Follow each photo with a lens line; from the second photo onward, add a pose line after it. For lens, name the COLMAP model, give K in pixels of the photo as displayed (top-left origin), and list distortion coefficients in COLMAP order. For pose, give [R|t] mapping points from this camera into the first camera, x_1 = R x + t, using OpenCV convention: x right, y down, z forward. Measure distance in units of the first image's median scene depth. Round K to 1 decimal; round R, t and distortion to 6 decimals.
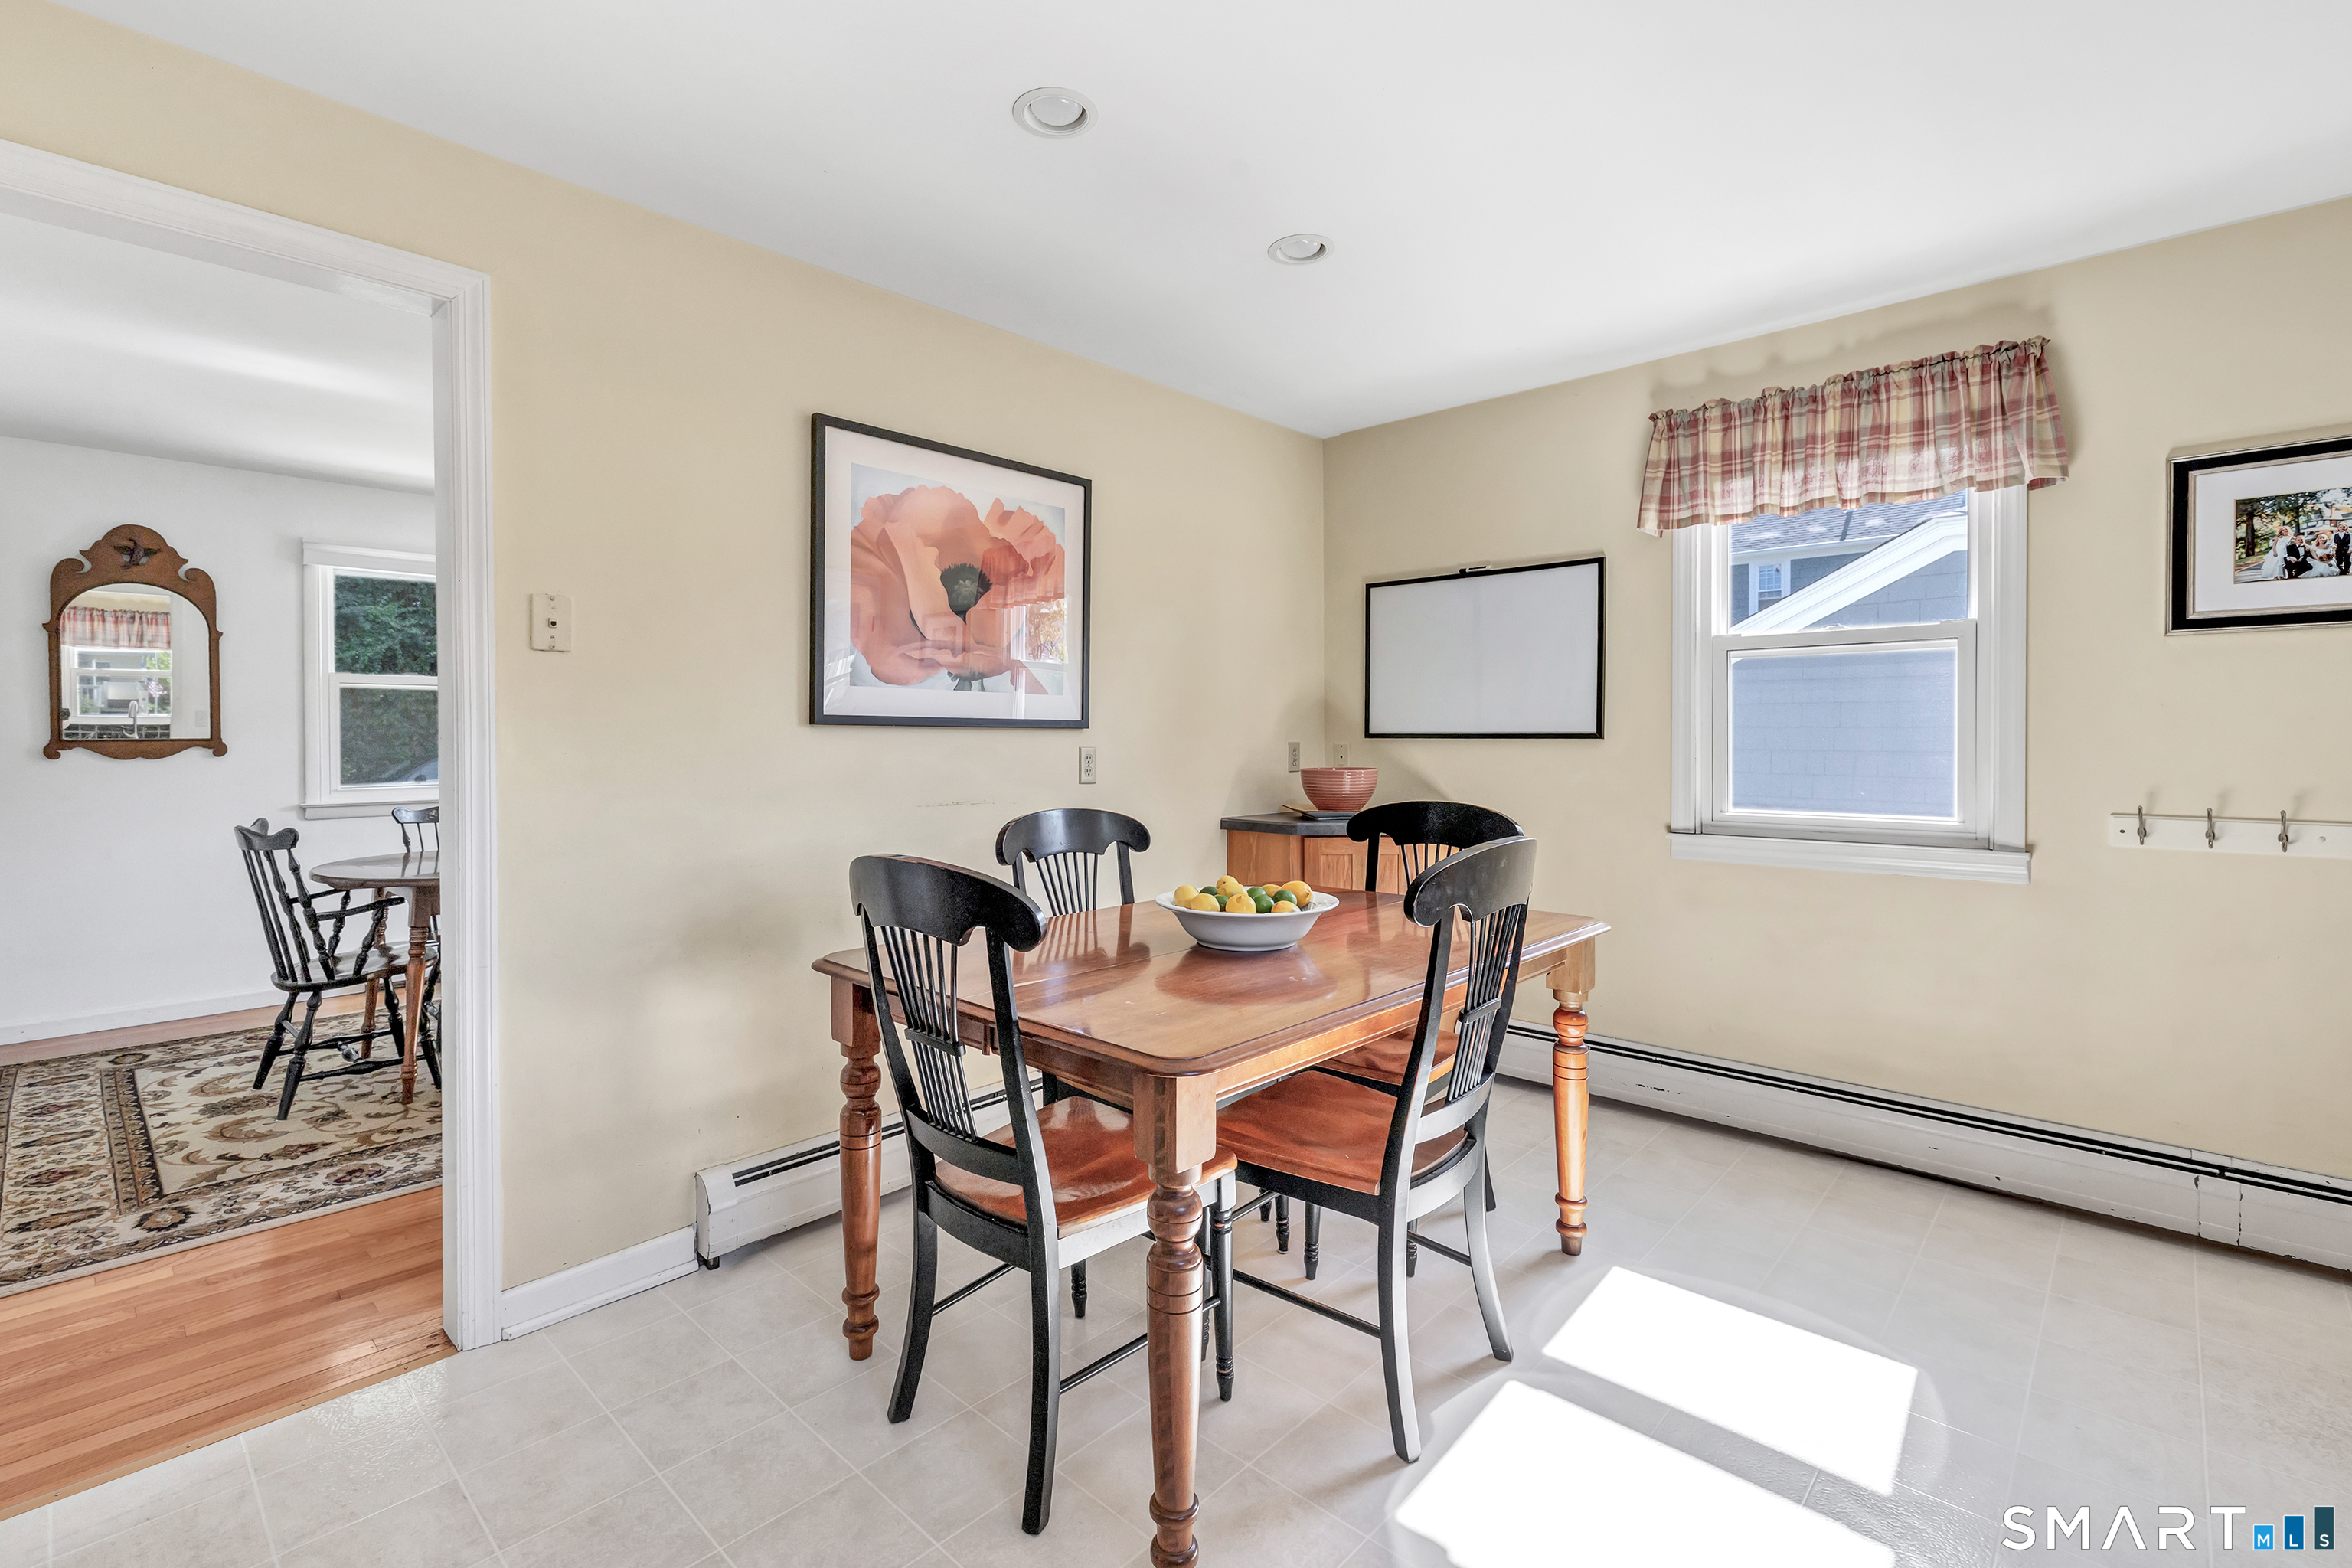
lens RADIAL K [[1040.0, 0, 1152.5], [0, 1040.0, 735.7], [0, 0, 1]] dist [-0.006076, 0.004132]
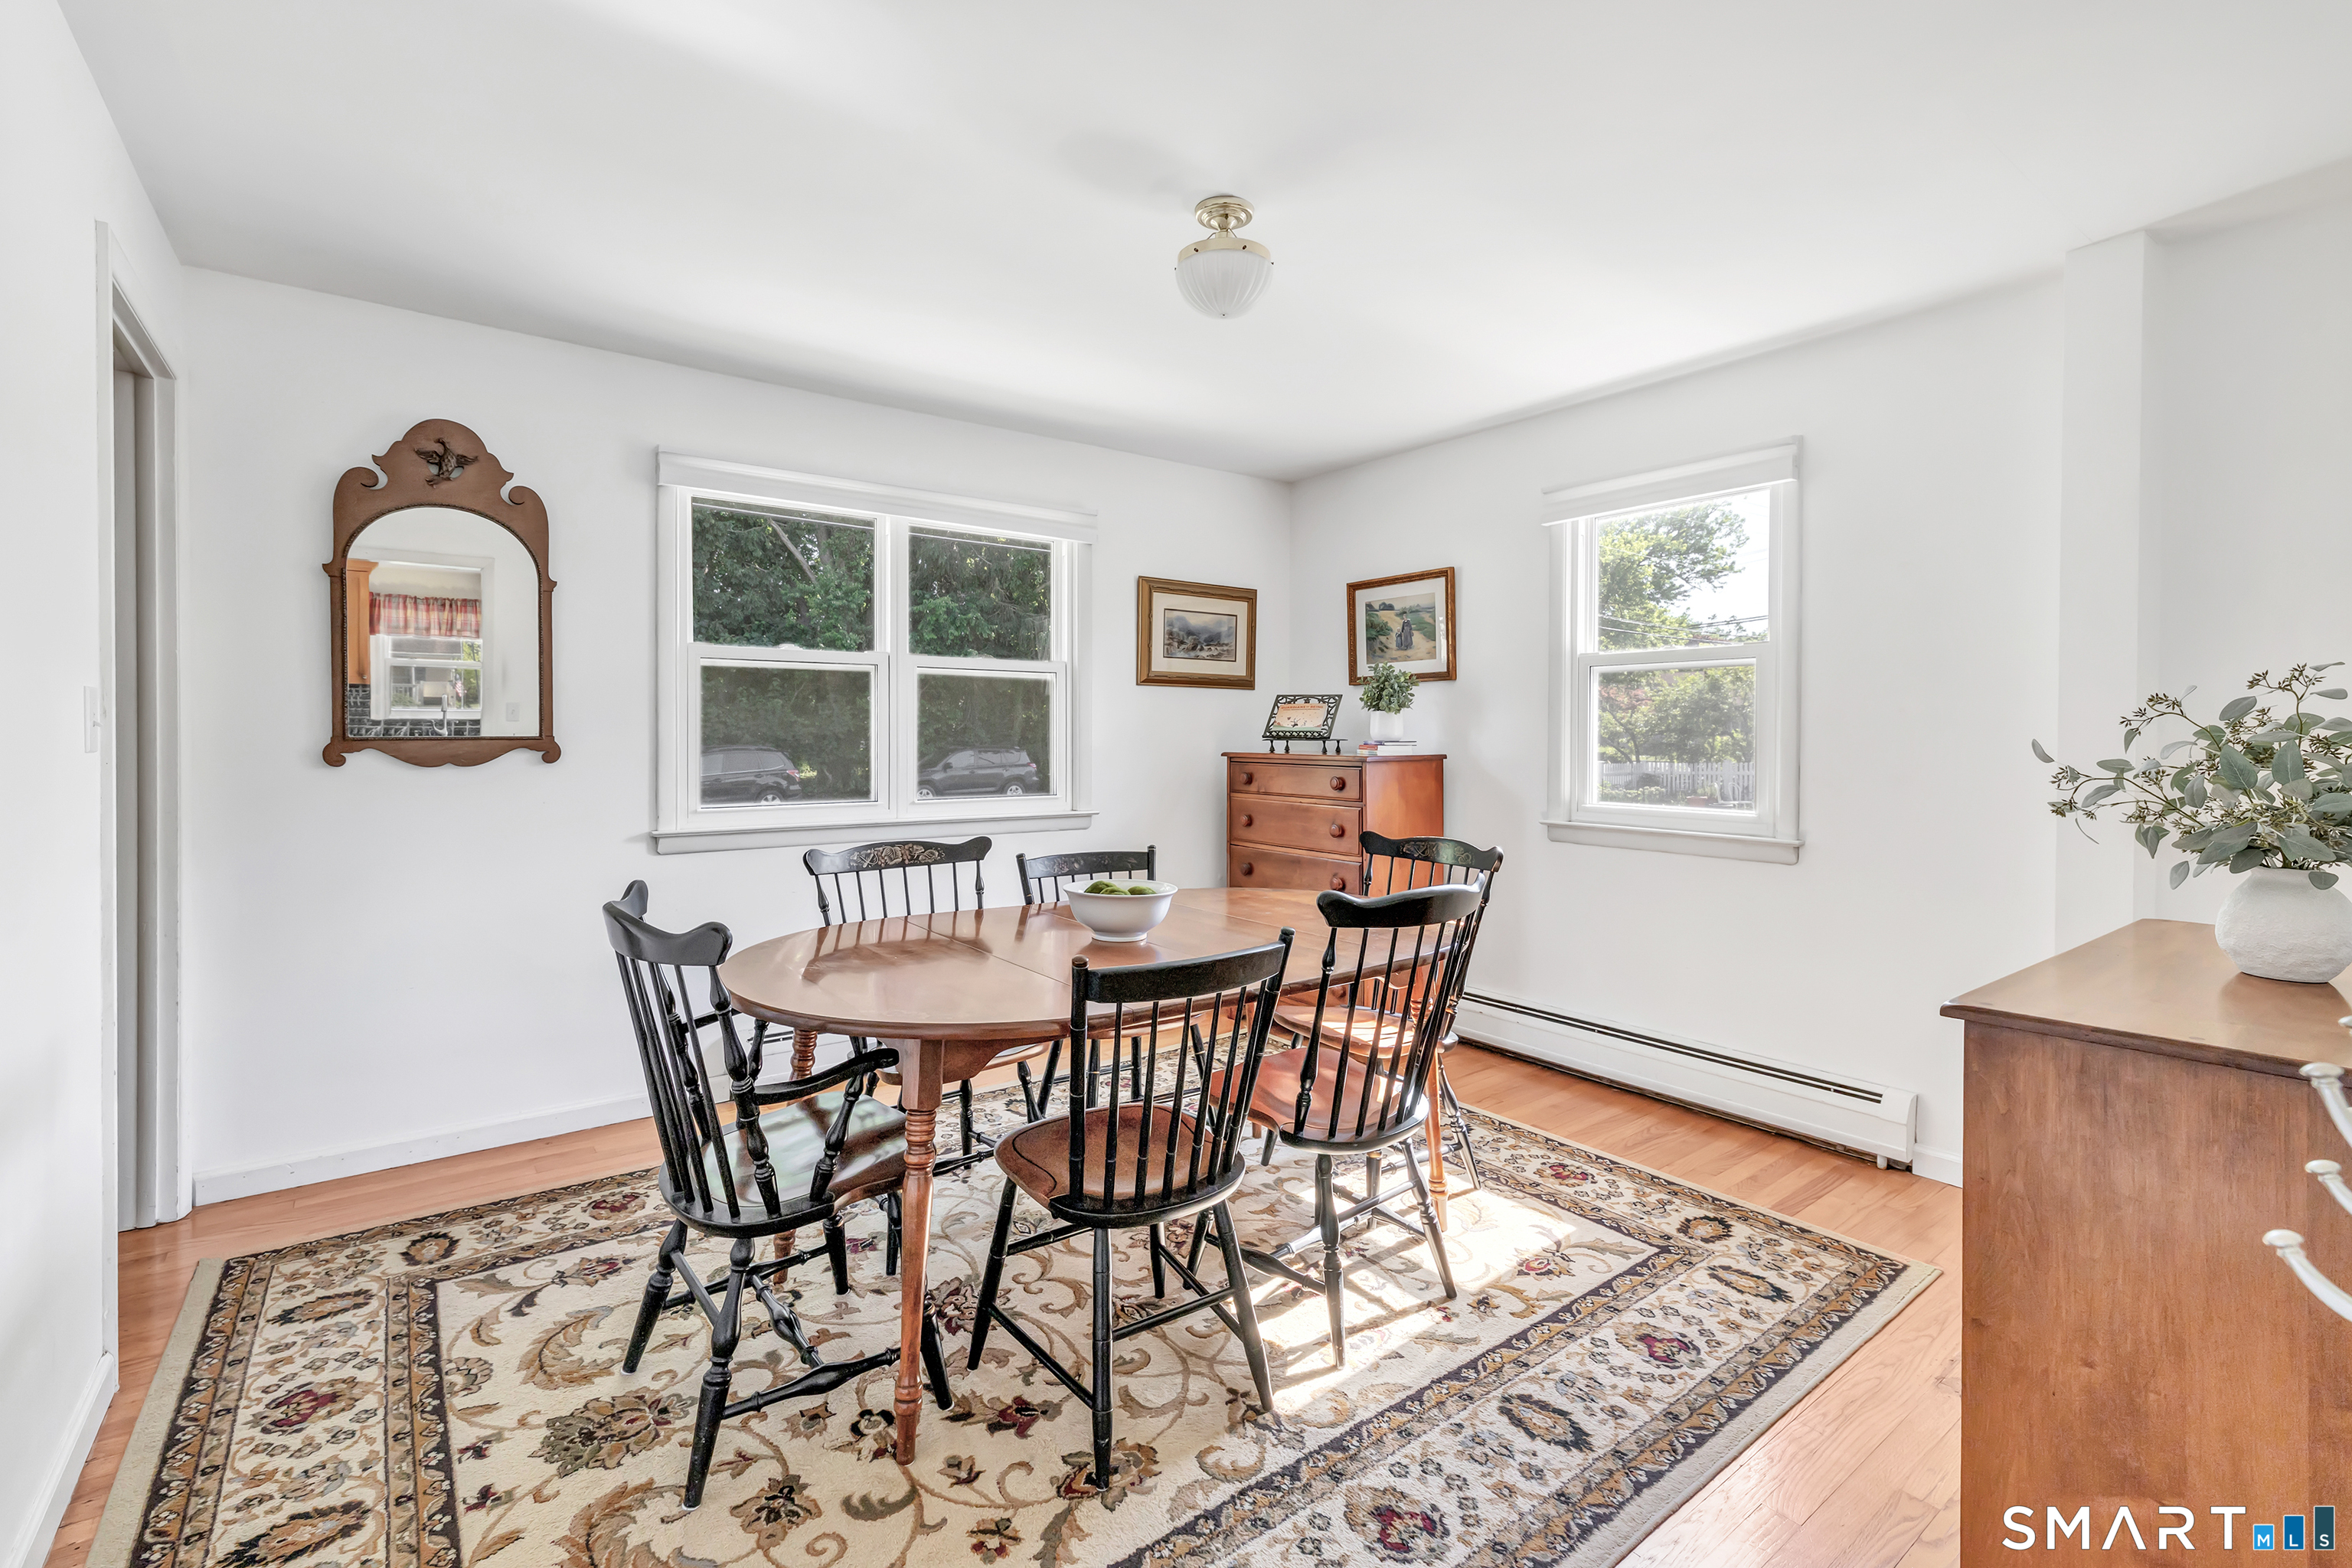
lens RADIAL K [[1040.0, 0, 1190.3], [0, 1040.0, 728.4], [0, 0, 1]] dist [-0.006076, 0.004132]
pose [[0.988259, 0.002833, -0.152764, -0.399269], [-0.003641, 0.999981, -0.005006, -0.000987], [0.152747, 0.005504, 0.988250, 0.410163]]
